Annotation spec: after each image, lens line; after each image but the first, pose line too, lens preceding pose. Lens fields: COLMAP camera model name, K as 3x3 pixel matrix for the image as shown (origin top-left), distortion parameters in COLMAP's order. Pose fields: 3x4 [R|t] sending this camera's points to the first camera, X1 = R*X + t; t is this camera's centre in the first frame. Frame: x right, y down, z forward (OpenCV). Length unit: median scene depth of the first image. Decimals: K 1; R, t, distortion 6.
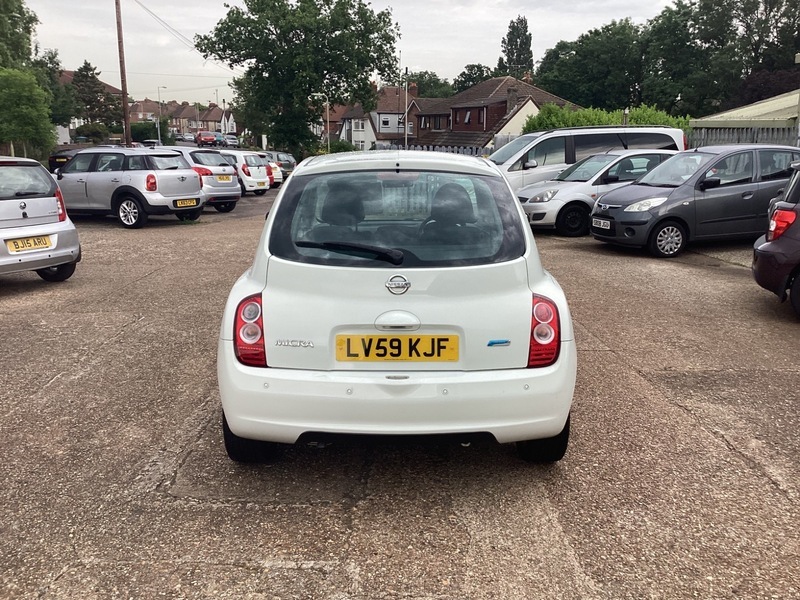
lens RADIAL K [[731.1, 0, 407.7], [0, 731.1, 303.3], [0, 0, 1]] dist [0.087683, -0.171581]
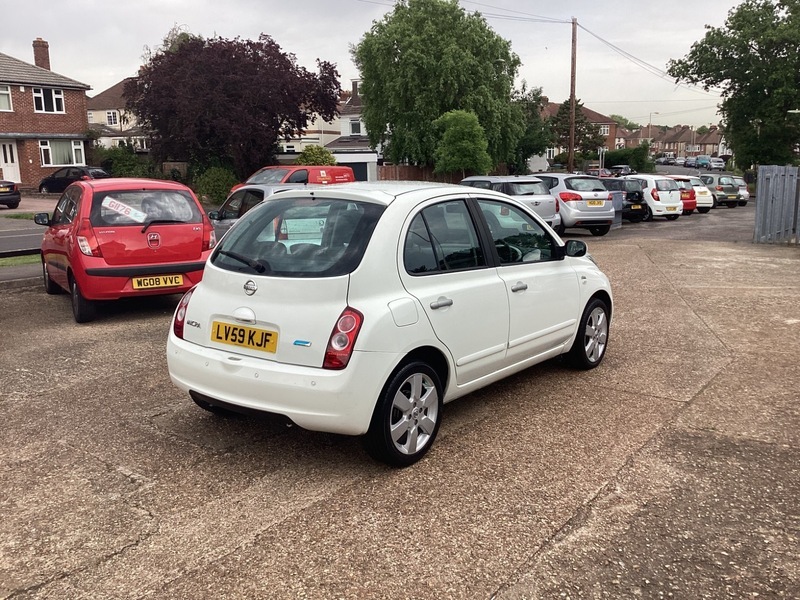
lens RADIAL K [[731.1, 0, 407.7], [0, 731.1, 303.3], [0, 0, 1]] dist [0.087683, -0.171581]
pose [[0.789062, 0.096186, -0.606737, 0.183787], [-0.115365, 0.993295, 0.007435, -0.007305], [0.603384, 0.064129, 0.794868, 0.028535]]
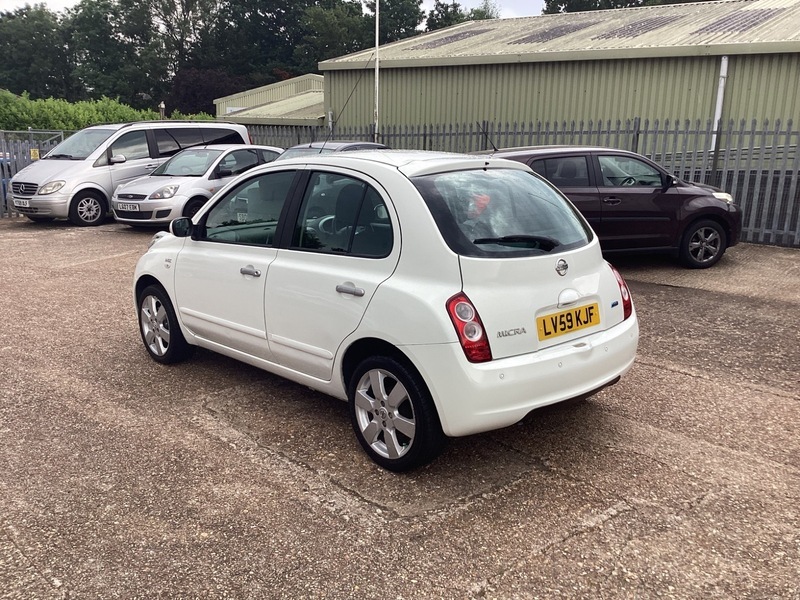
lens RADIAL K [[721.7, 0, 416.9], [0, 721.7, 301.1], [0, 0, 1]] dist [0.076274, -0.140555]
pose [[0.726707, -0.145119, 0.671444, -0.179451], [0.138801, 0.988290, 0.063374, -0.014343], [-0.672778, 0.047143, 0.738340, 0.058289]]
